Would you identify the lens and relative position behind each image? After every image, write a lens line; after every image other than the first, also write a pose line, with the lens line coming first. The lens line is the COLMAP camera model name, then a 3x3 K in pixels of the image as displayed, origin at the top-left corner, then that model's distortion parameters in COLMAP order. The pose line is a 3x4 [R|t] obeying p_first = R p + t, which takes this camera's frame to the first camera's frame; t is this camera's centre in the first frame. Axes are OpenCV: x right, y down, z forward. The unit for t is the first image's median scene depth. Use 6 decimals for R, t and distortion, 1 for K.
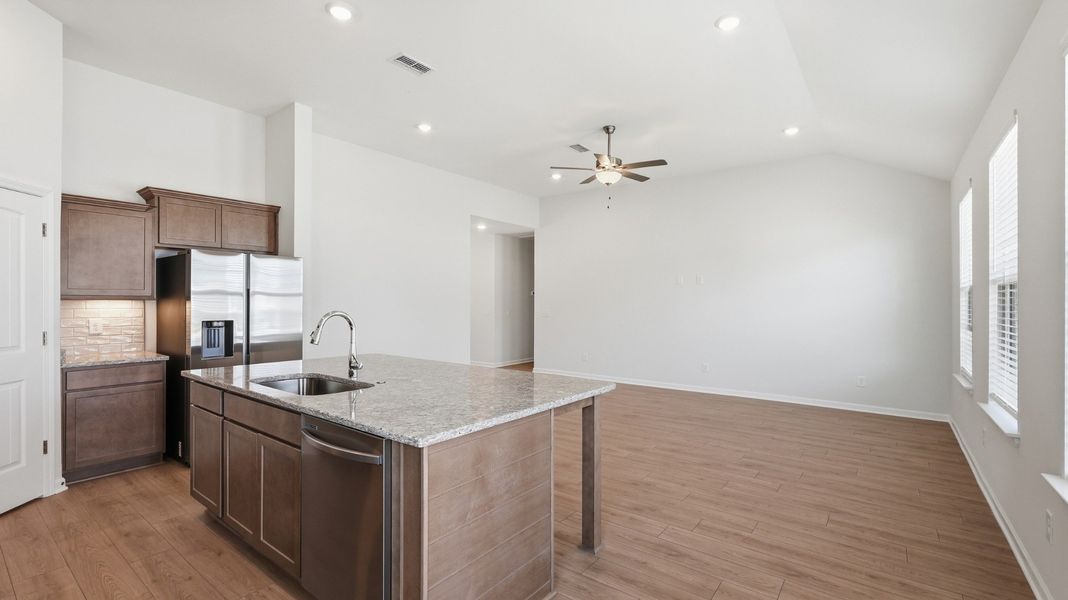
lens RADIAL K [[465.9, 0, 540.2], [0, 465.9, 293.4], [0, 0, 1]] dist [-0.003451, -0.000345]
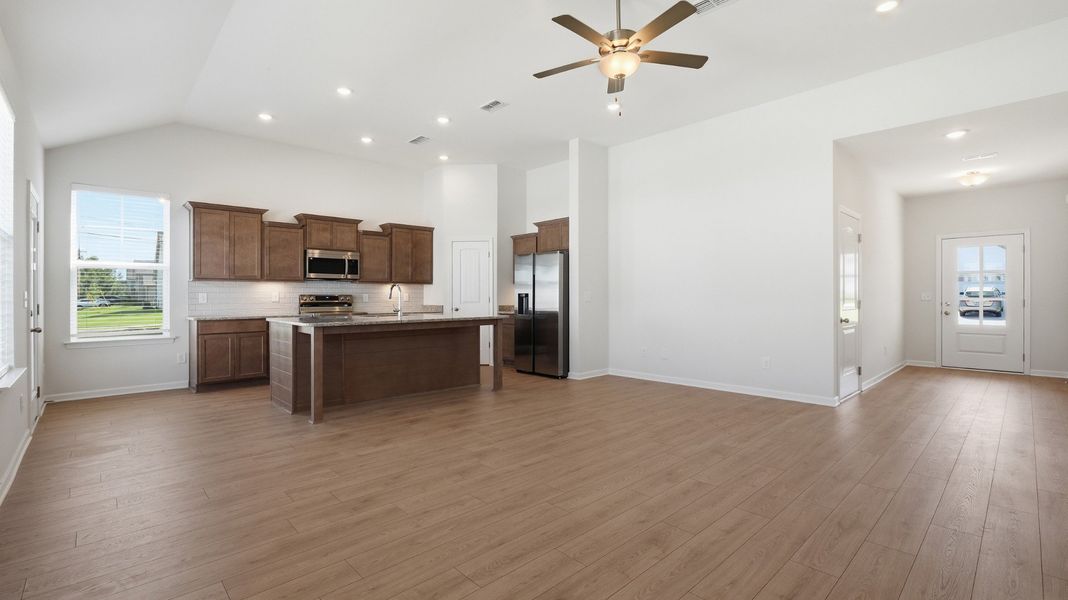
lens RADIAL K [[465.9, 0, 534.4], [0, 465.9, 292.9], [0, 0, 1]] dist [-0.003451, -0.000345]
pose [[-0.164777, -0.010445, -0.986275, 1.059315], [0.020489, 0.999692, -0.014010, 0.082150], [0.986118, -0.022517, -0.164513, 1.339112]]
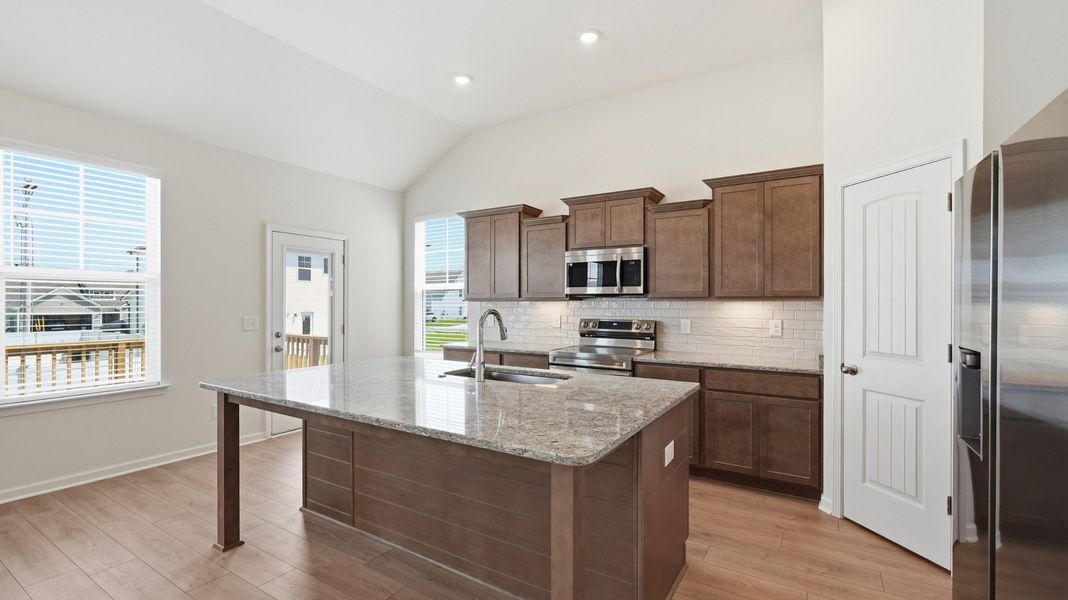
lens RADIAL K [[465.9, 0, 535.5], [0, 465.9, 303.7], [0, 0, 1]] dist [-0.003451, -0.000345]
pose [[-0.994979, -0.006501, -0.099876, -0.290428], [-0.004838, 0.999846, -0.016879, 0.027995], [0.099970, -0.016311, -0.994857, 1.355240]]
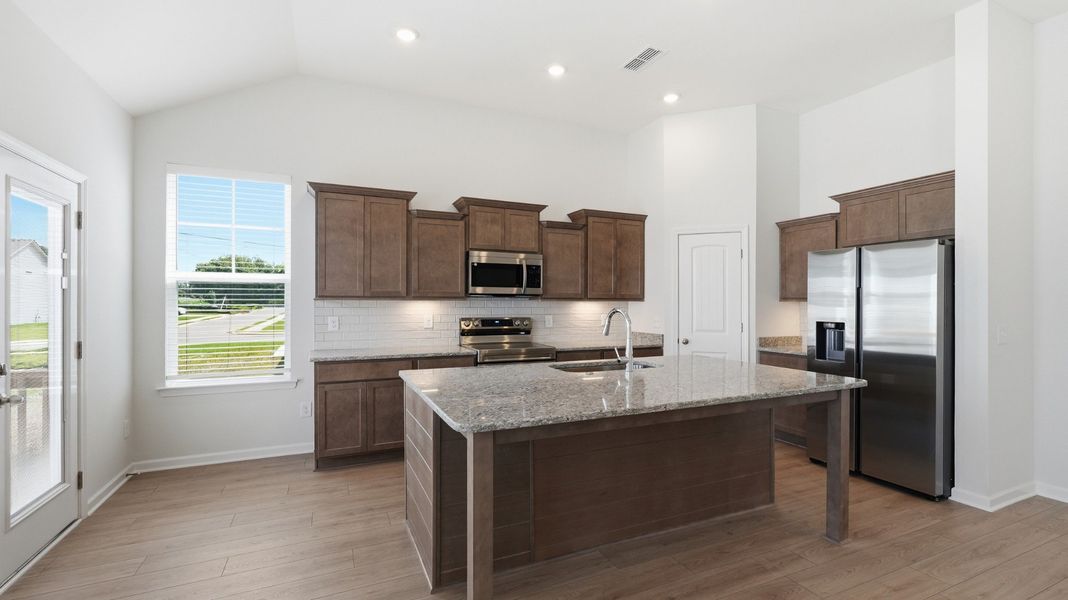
lens RADIAL K [[465.9, 0, 545.6], [0, 465.9, 303.0], [0, 0, 1]] dist [-0.003451, -0.000345]
pose [[-0.455390, -0.006770, -0.890267, 0.441138], [0.010721, 0.999857, -0.013088, 0.025652], [0.890228, -0.015505, -0.455252, 0.918895]]
